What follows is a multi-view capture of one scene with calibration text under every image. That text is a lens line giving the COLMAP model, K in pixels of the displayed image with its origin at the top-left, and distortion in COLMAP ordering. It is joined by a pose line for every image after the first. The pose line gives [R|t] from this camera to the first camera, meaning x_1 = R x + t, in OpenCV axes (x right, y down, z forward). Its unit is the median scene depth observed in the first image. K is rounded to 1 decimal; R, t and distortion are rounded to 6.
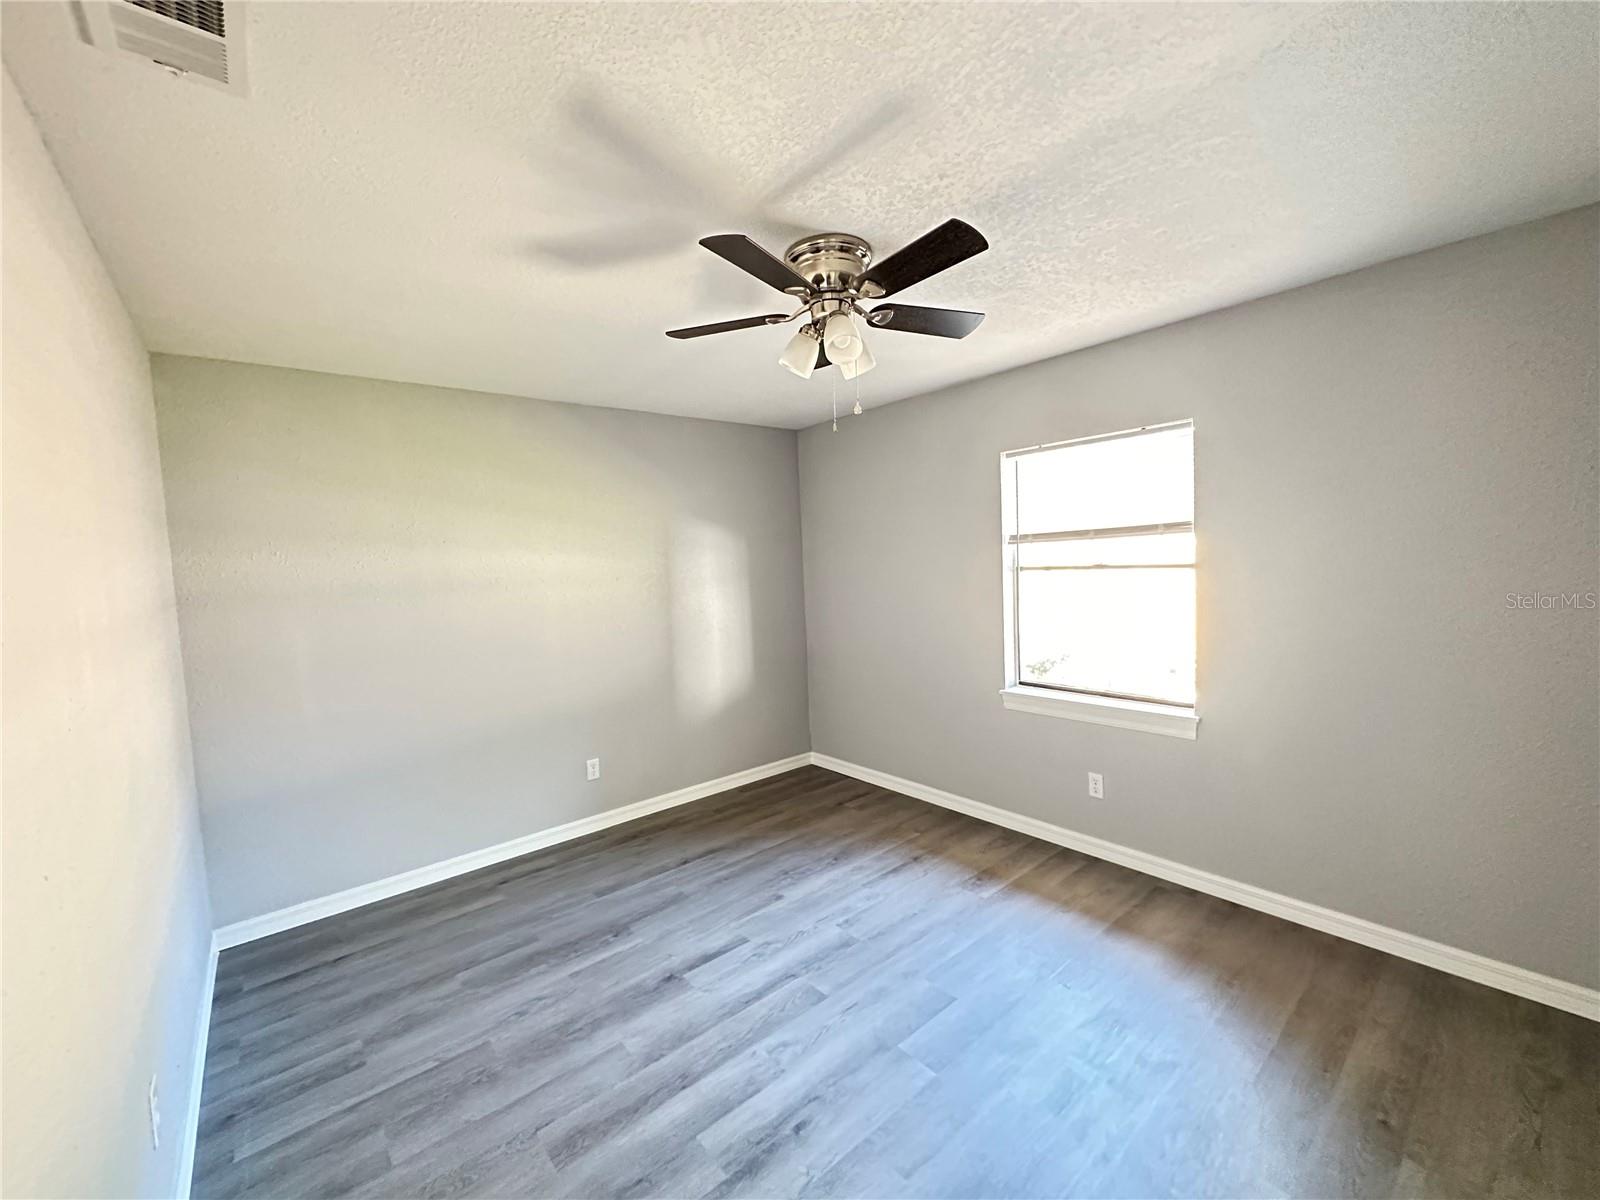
lens RADIAL K [[642.1, 0, 800.9], [0, 642.1, 601.7], [0, 0, 1]] dist [0.007755, -0.000023]
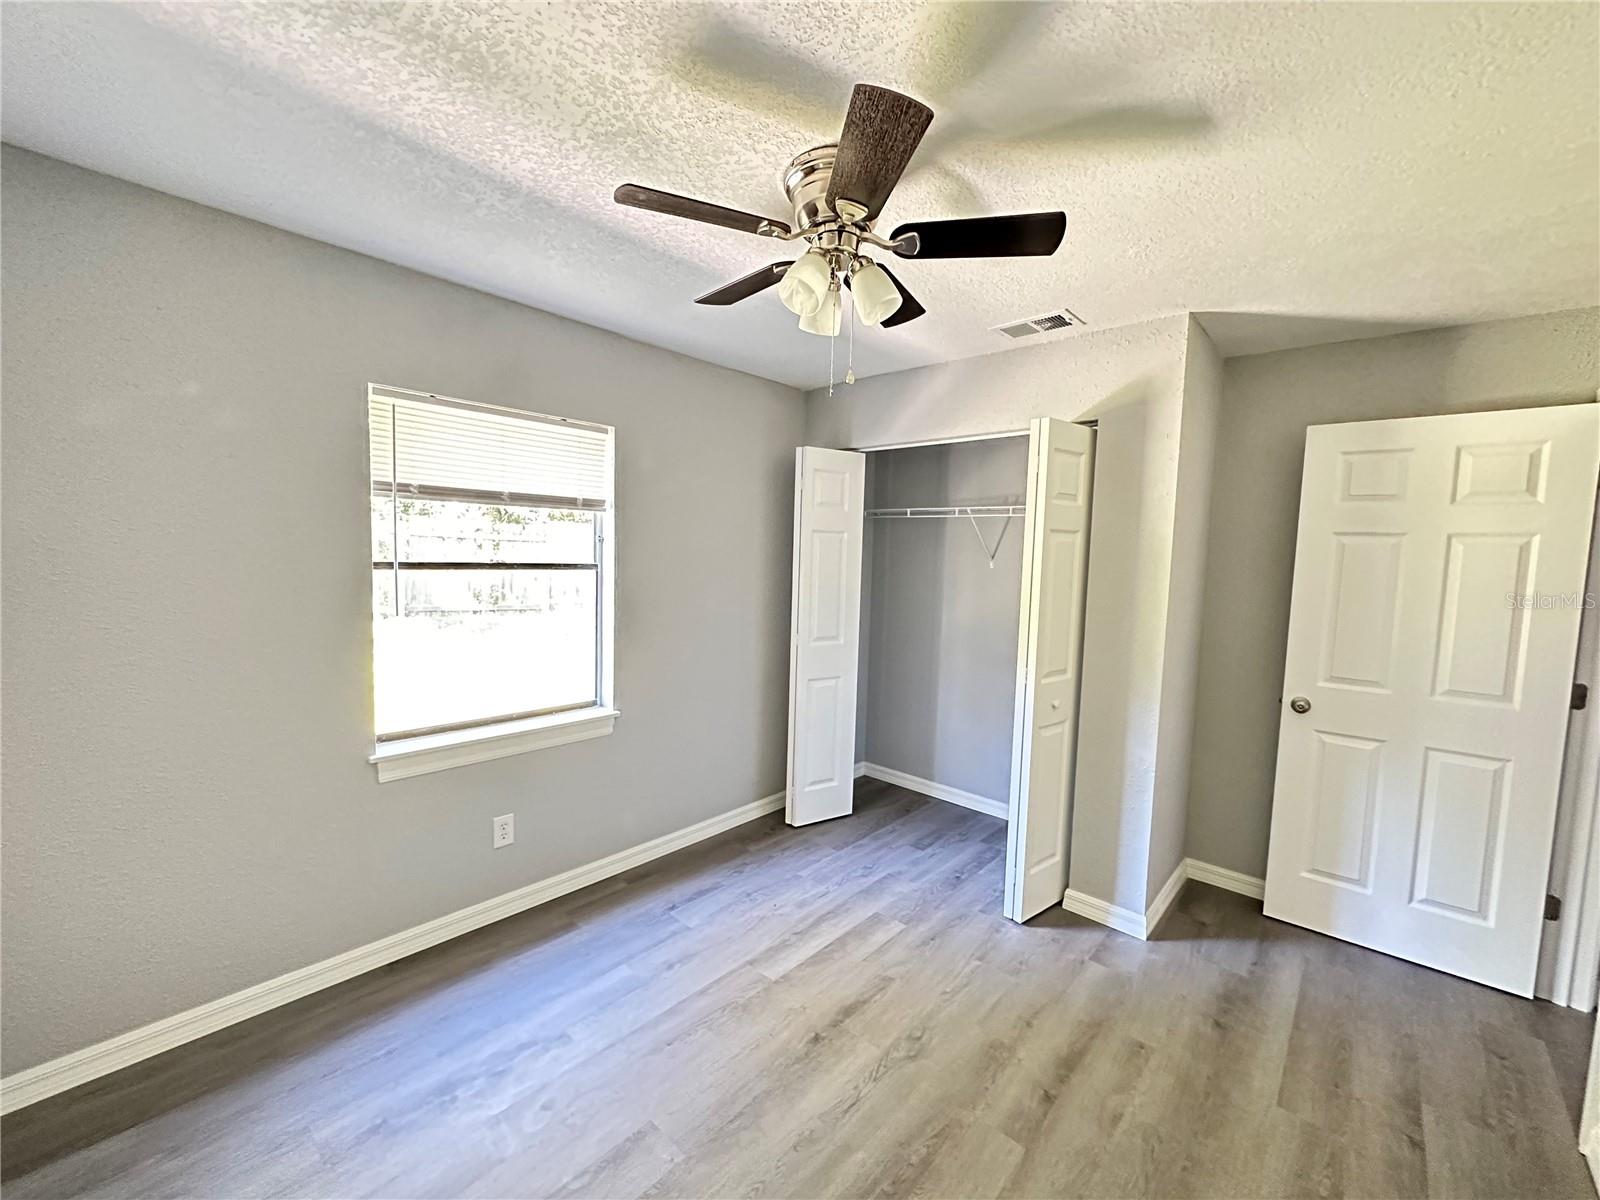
lens RADIAL K [[642.1, 0, 799.6], [0, 642.1, 598.5], [0, 0, 1]] dist [0.007755, -0.000023]
pose [[-0.128981, -0.036636, 0.990970, -0.404711], [0.040361, 0.998295, 0.042160, -0.032522], [-0.990825, 0.045434, -0.127283, 0.716672]]
